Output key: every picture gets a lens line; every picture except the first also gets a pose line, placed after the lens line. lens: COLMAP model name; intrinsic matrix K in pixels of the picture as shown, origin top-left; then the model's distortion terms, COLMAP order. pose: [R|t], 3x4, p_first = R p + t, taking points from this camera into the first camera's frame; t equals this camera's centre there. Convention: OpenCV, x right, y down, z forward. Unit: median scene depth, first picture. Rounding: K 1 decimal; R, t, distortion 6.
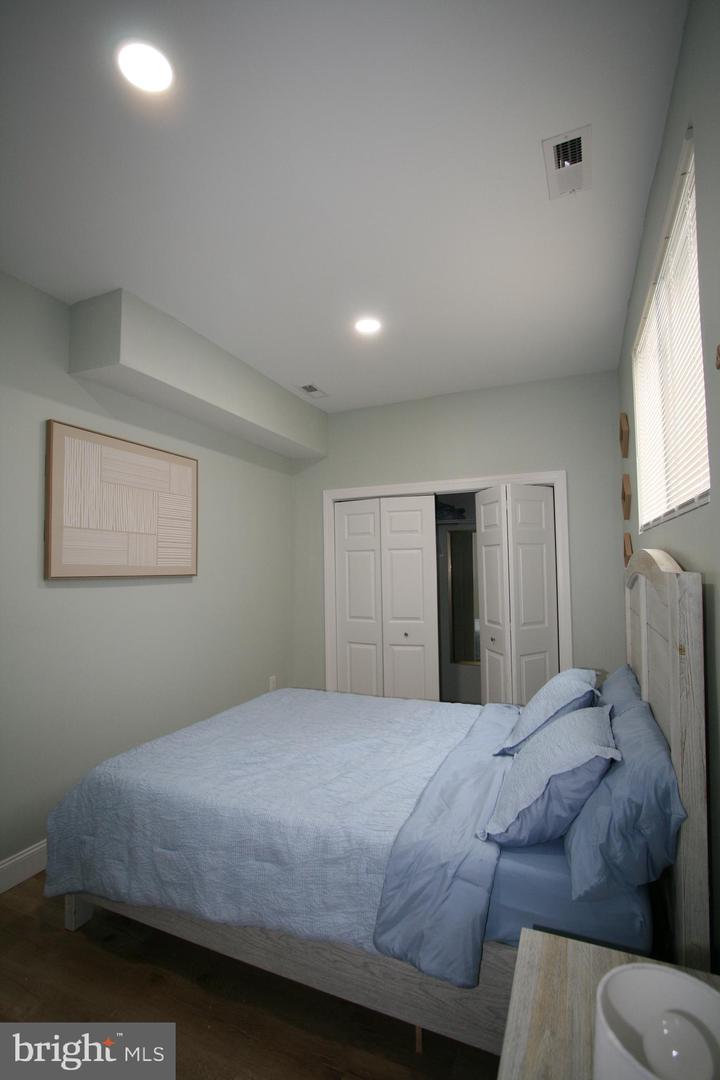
lens RADIAL K [[503.0, 0, 354.2], [0, 503.0, 546.0], [0, 0, 1]] dist [-0.012596, 0.000679]
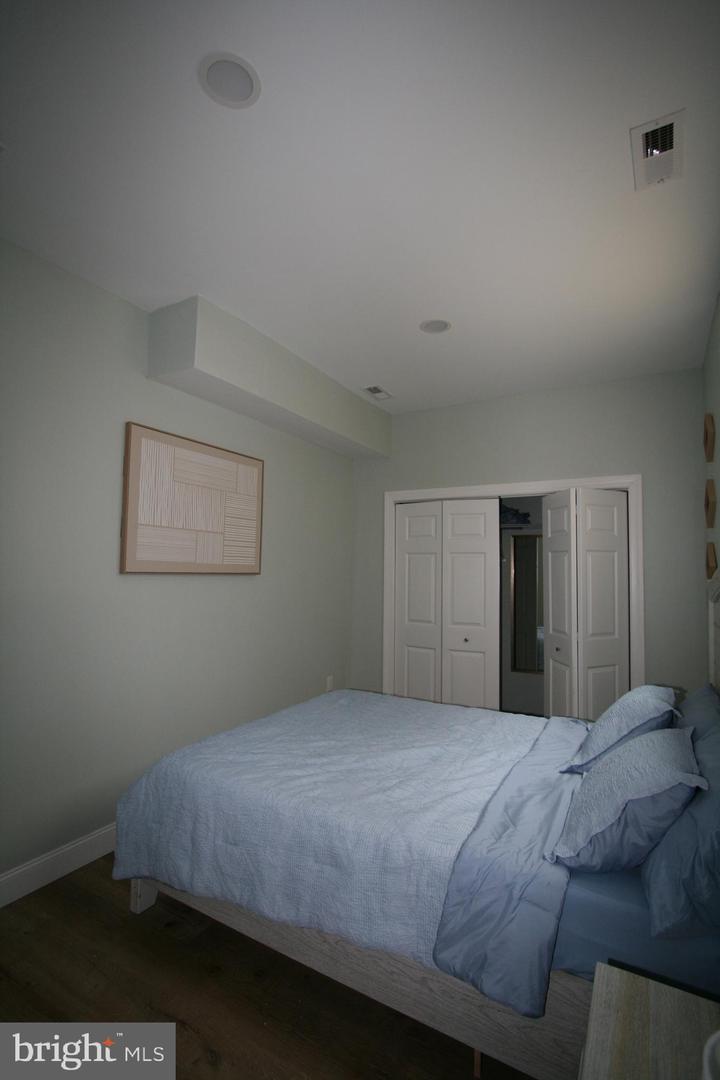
lens RADIAL K [[503.0, 0, 357.2], [0, 503.0, 543.3], [0, 0, 1]] dist [-0.012596, 0.000679]
pose [[0.994158, 0.023581, -0.105327, -0.019151], [-0.024334, 0.999687, -0.005868, -0.004435], [0.105155, 0.008397, 0.994420, 0.007246]]
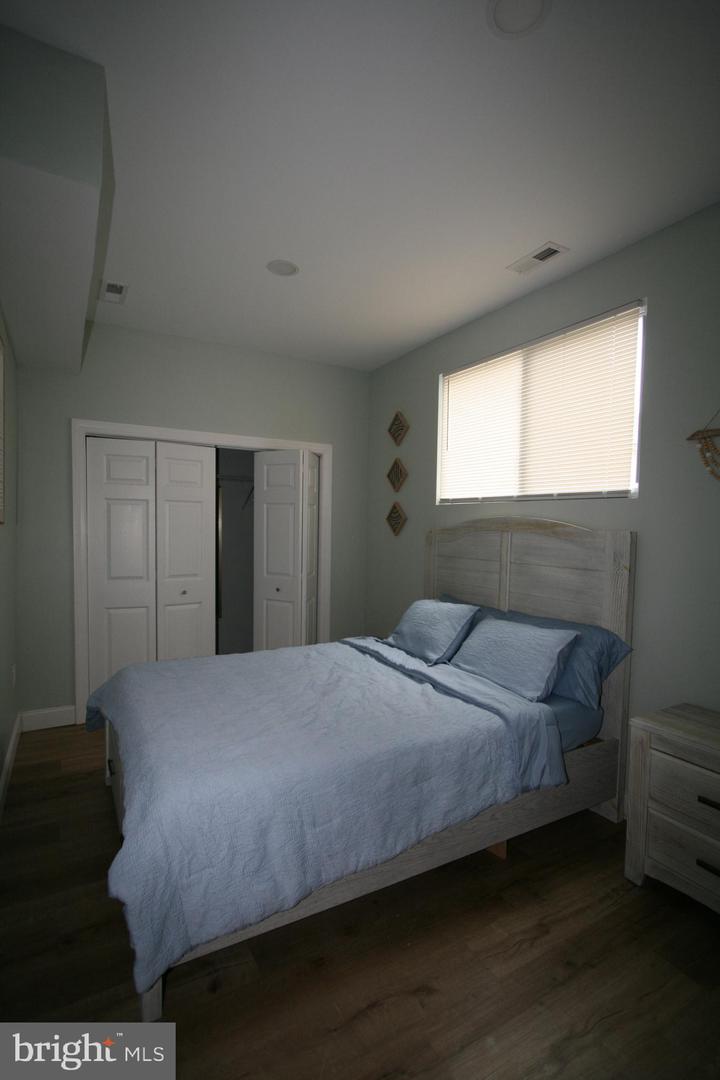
lens RADIAL K [[503.0, 0, 351.2], [0, 503.0, 548.4], [0, 0, 1]] dist [-0.012596, 0.000679]
pose [[0.602380, -0.012471, 0.798112, -0.982727], [-0.059204, 0.996426, 0.060254, 0.039293], [-0.796011, -0.083547, 0.599488, 0.415520]]
